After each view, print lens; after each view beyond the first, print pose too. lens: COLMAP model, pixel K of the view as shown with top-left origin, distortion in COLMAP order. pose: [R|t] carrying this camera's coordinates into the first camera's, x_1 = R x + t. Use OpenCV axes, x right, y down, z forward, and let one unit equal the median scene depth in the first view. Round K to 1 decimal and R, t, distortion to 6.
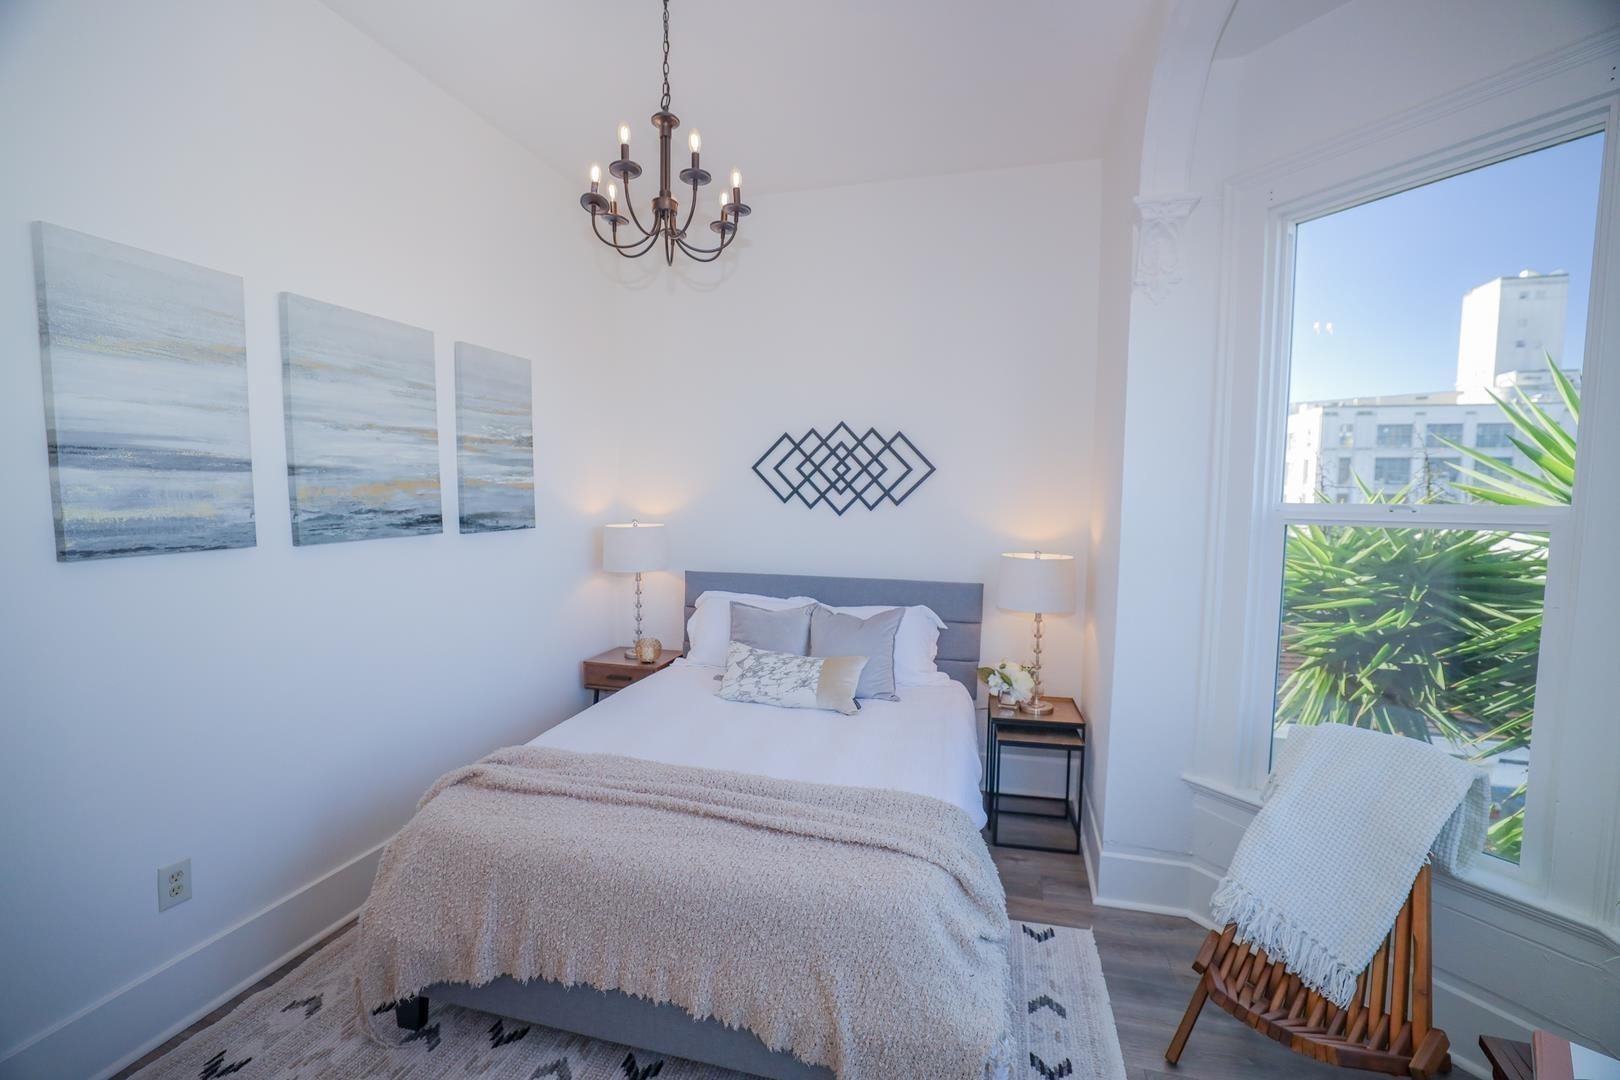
lens RADIAL K [[699.2, 0, 810.1], [0, 699.2, 555.8], [0, 0, 1]] dist [-0.021664, 0.000169]
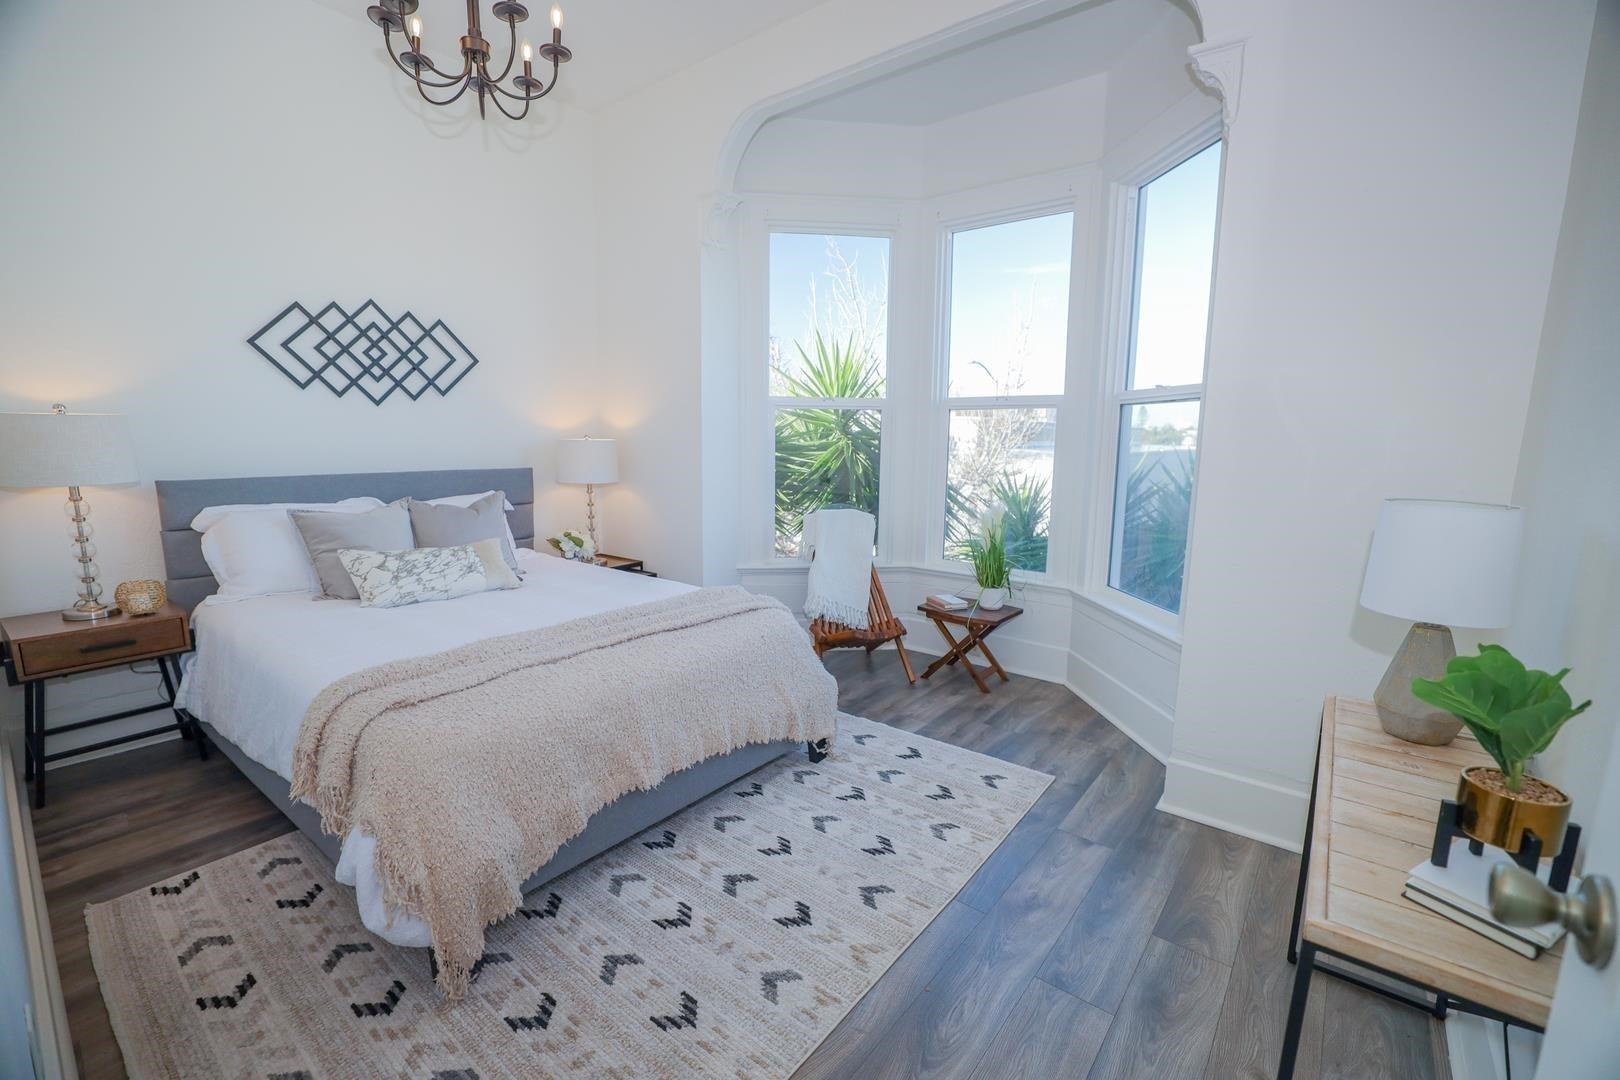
lens RADIAL K [[699.2, 0, 803.6], [0, 699.2, 539.0], [0, 0, 1]] dist [-0.021664, 0.000169]
pose [[0.401458, -0.143451, 0.904574, -0.579192], [0.069257, 0.989585, 0.126195, 0.039266], [-0.913255, 0.011986, 0.407212, 0.132593]]
